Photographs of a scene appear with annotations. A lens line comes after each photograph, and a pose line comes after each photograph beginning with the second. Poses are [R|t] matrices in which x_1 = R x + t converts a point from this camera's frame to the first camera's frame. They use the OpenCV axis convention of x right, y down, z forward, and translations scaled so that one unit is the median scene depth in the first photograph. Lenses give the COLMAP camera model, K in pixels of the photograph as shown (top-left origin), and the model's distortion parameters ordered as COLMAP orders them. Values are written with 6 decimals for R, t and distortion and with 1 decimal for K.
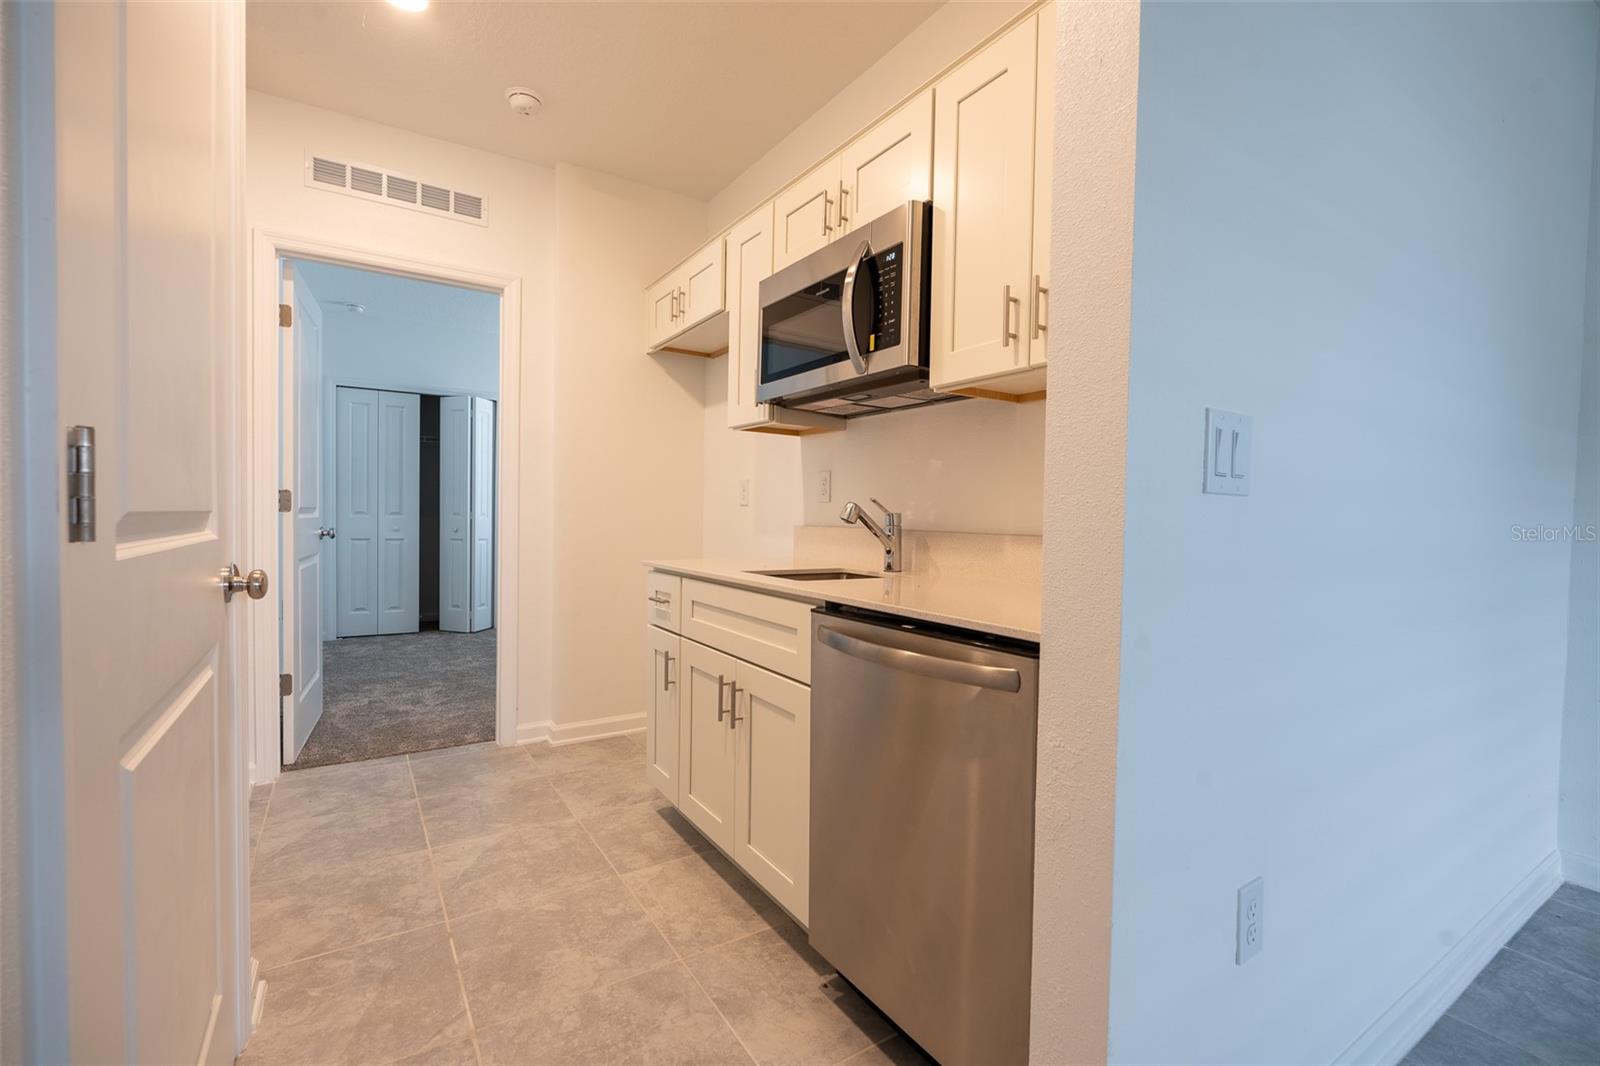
lens RADIAL K [[698.4, 0, 800.9], [0, 698.4, 527.6], [0, 0, 1]] dist [-0.004230, 0.000759]
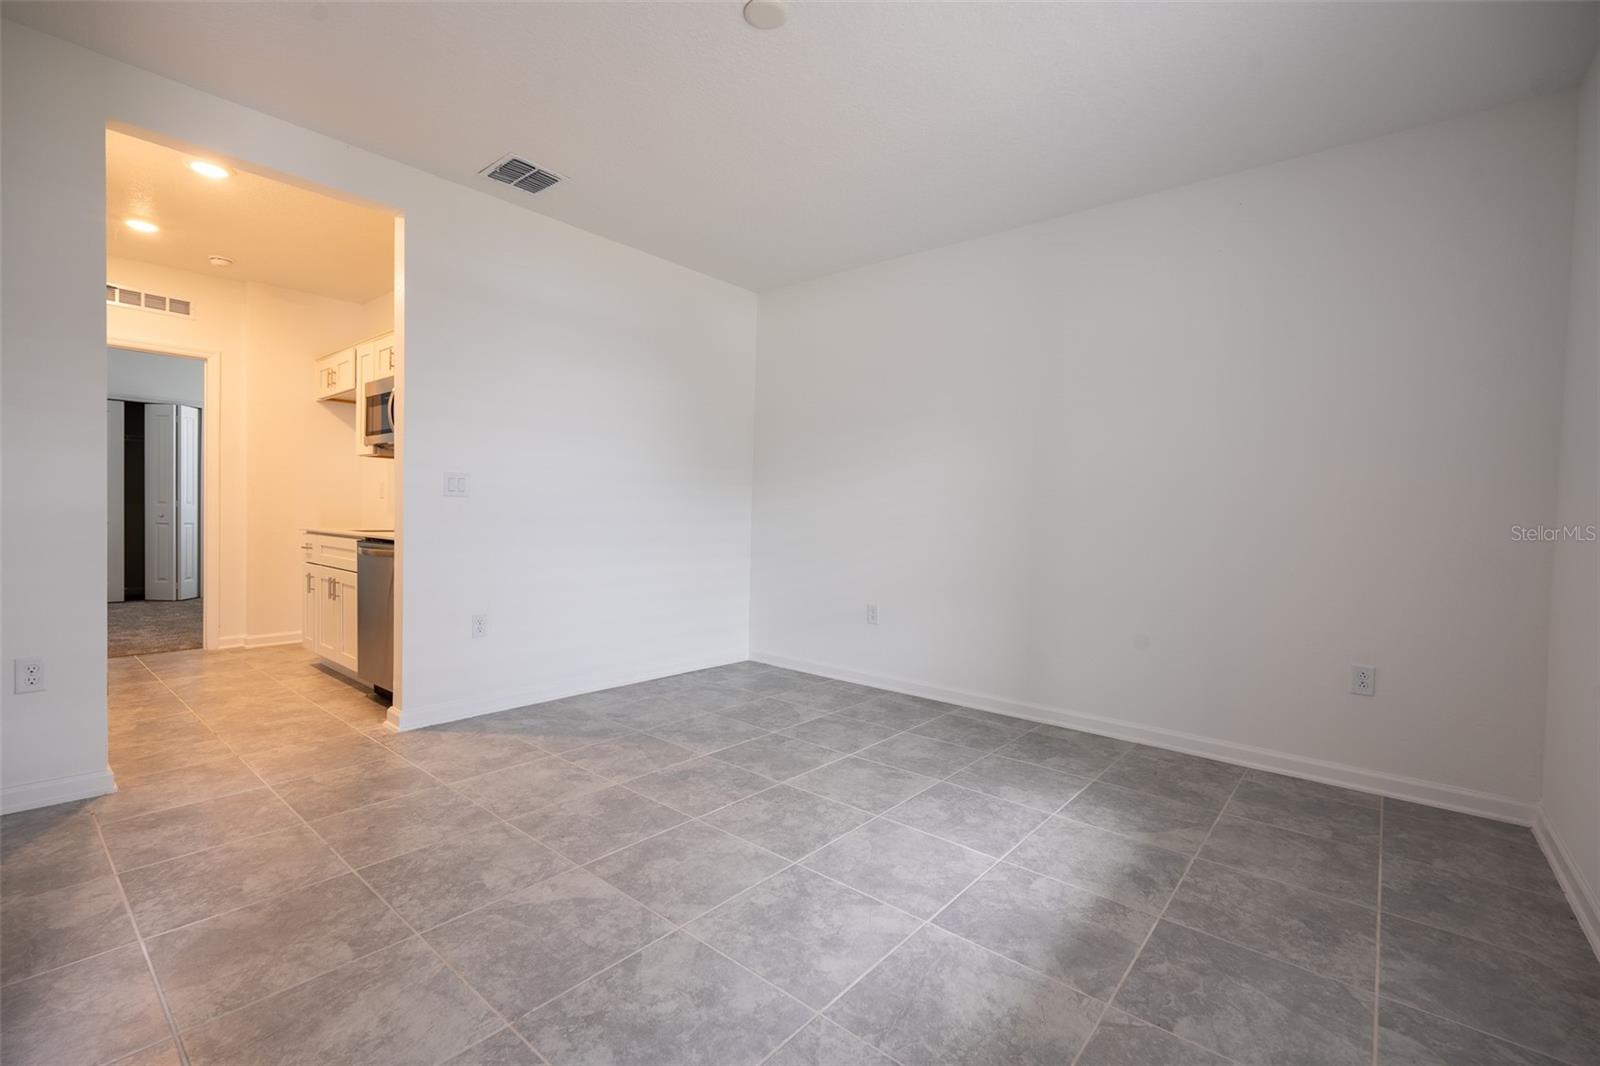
lens RADIAL K [[698.4, 0, 797.4], [0, 698.4, 530.7], [0, 0, 1]] dist [-0.004230, 0.000759]
pose [[0.956344, -0.000457, 0.292242, 0.405791], [-0.003243, 0.999921, 0.012177, 0.023575], [-0.292225, -0.012593, 0.956267, -0.937401]]
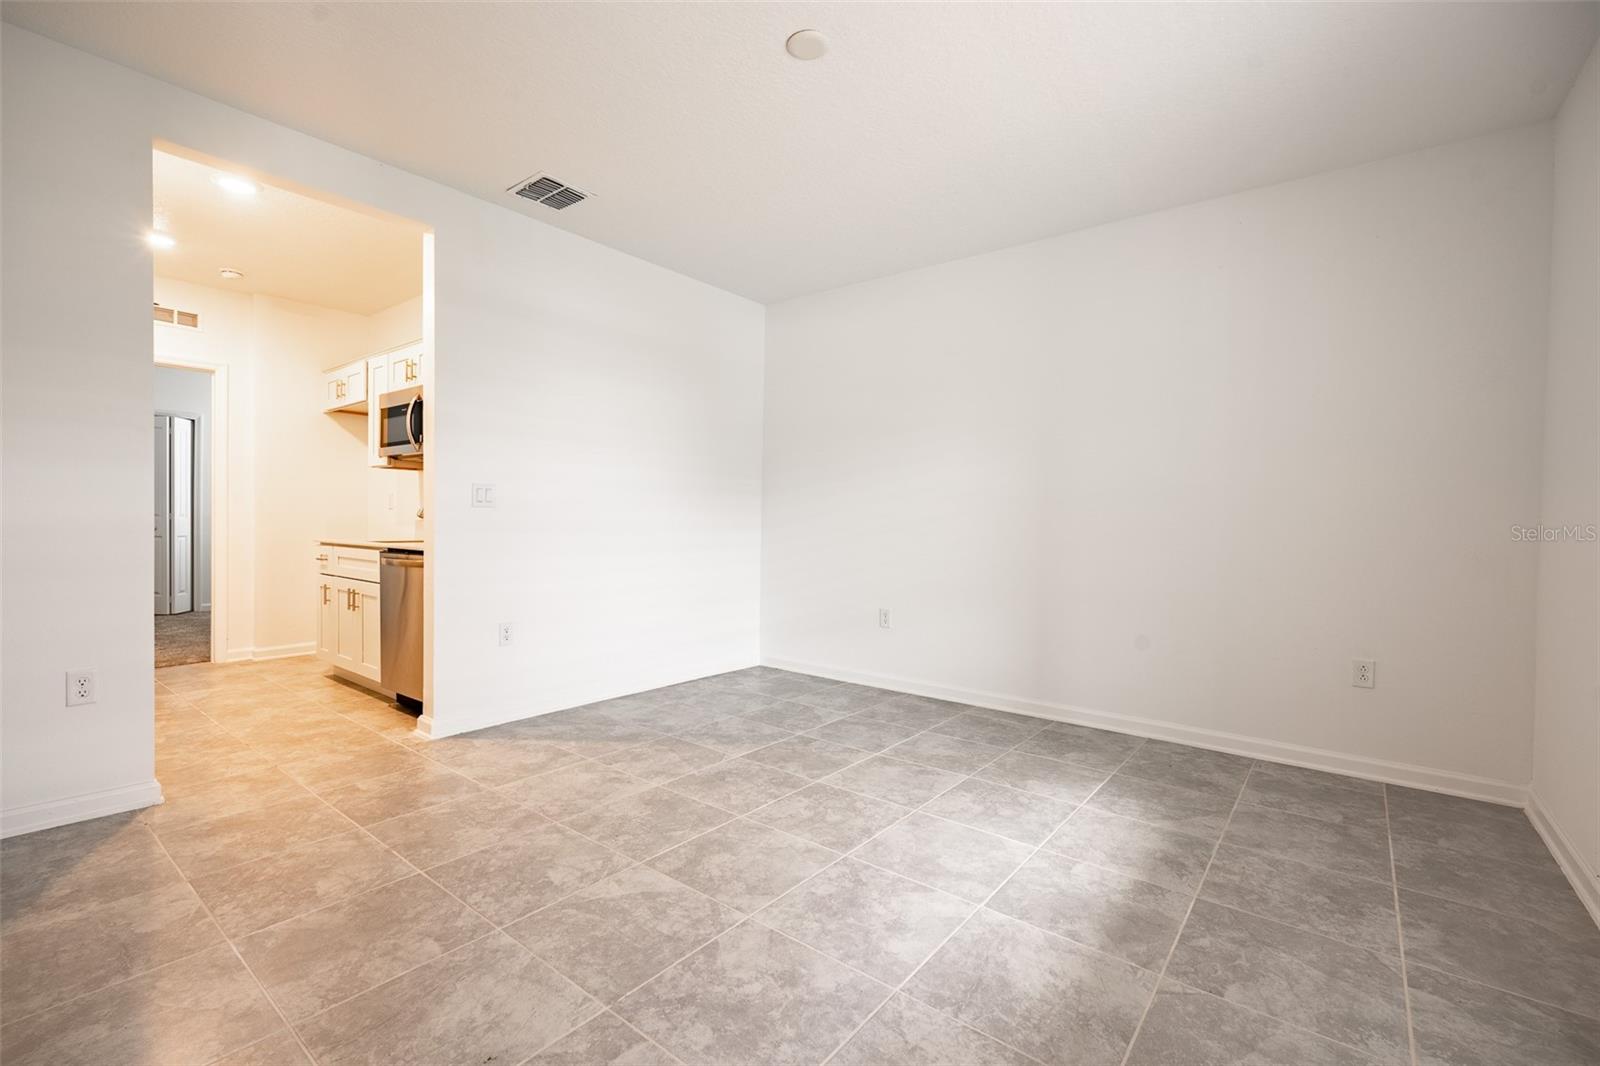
lens RADIAL K [[698.4, 0, 797.1], [0, 698.4, 532.3], [0, 0, 1]] dist [-0.004230, 0.000759]
pose [[0.947632, -0.007459, 0.319278, 0.327357], [0.006280, 0.999969, 0.004723, 0.023124], [-0.319303, -0.002471, 0.947649, -0.947699]]
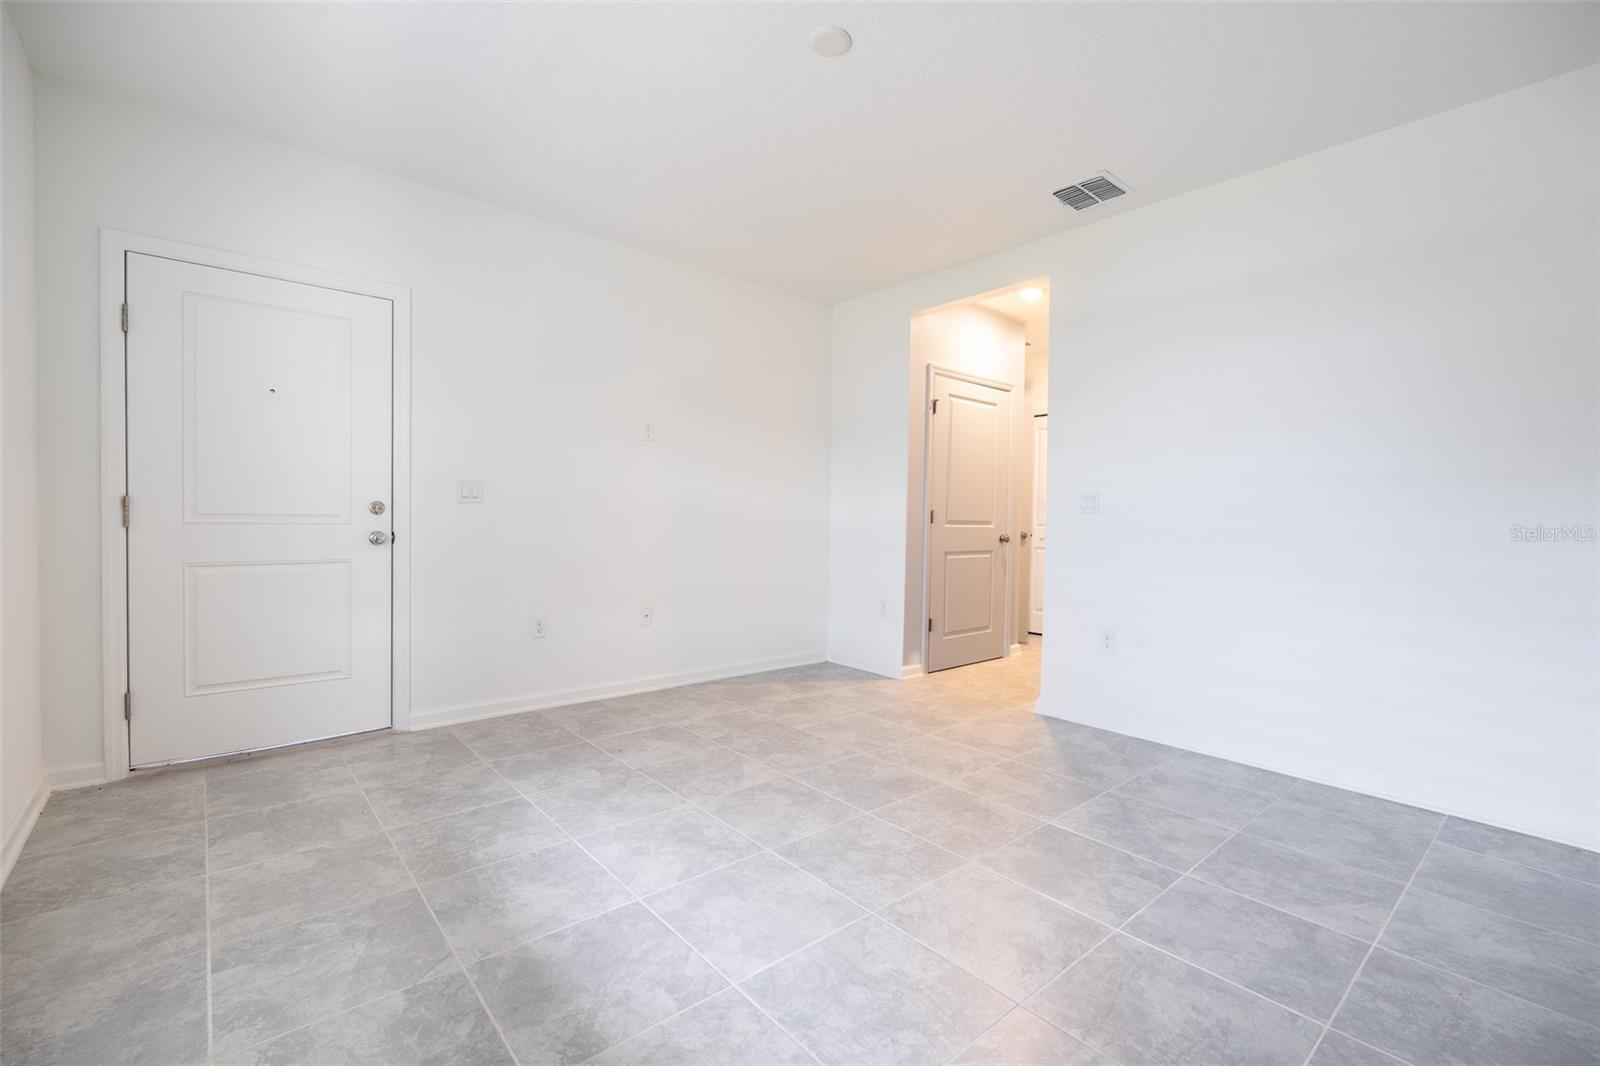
lens RADIAL K [[698.4, 0, 798.7], [0, 698.4, 536.0], [0, 0, 1]] dist [-0.004230, 0.000759]
pose [[0.137148, 0.014438, -0.990445, 1.351860], [-0.033983, 0.999374, 0.009862, 0.027656], [0.989967, 0.032306, 0.137553, -0.339473]]
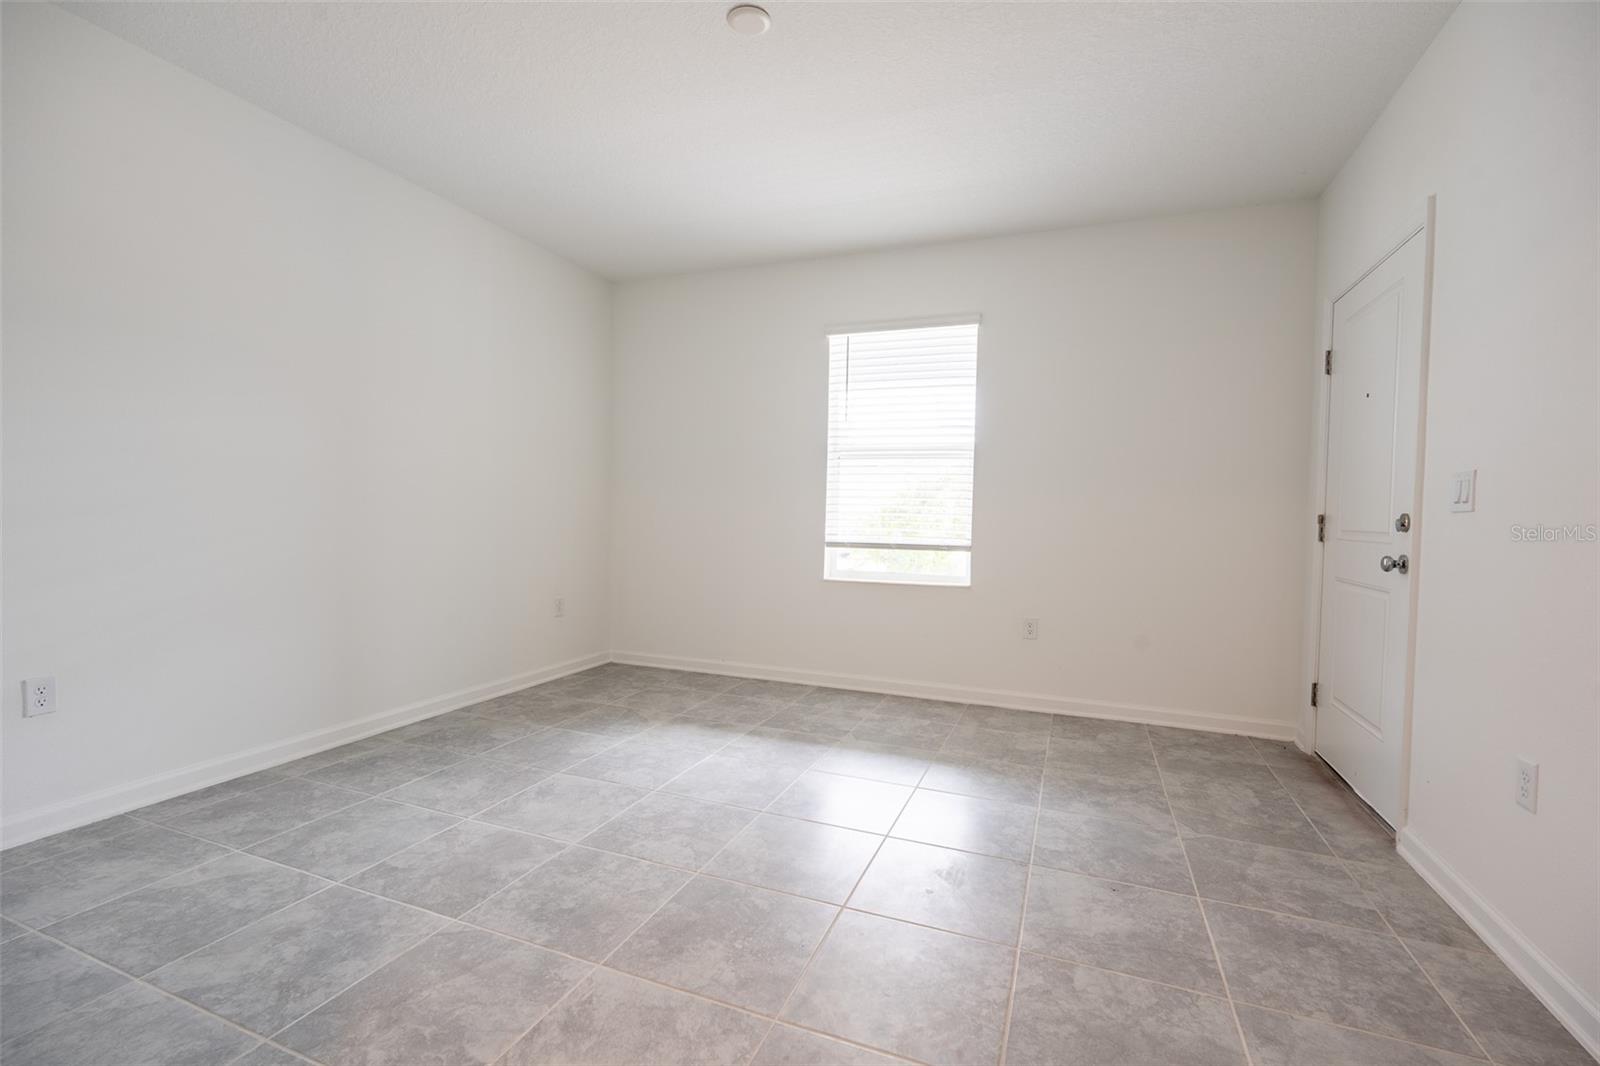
lens RADIAL K [[698.4, 0, 801.1], [0, 698.4, 531.6], [0, 0, 1]] dist [-0.004230, 0.000759]
pose [[-0.578135, -0.049377, 0.814446, -0.076896], [-0.012070, 0.998576, 0.051972, -0.006527], [-0.815852, 0.020216, -0.577907, 0.178846]]
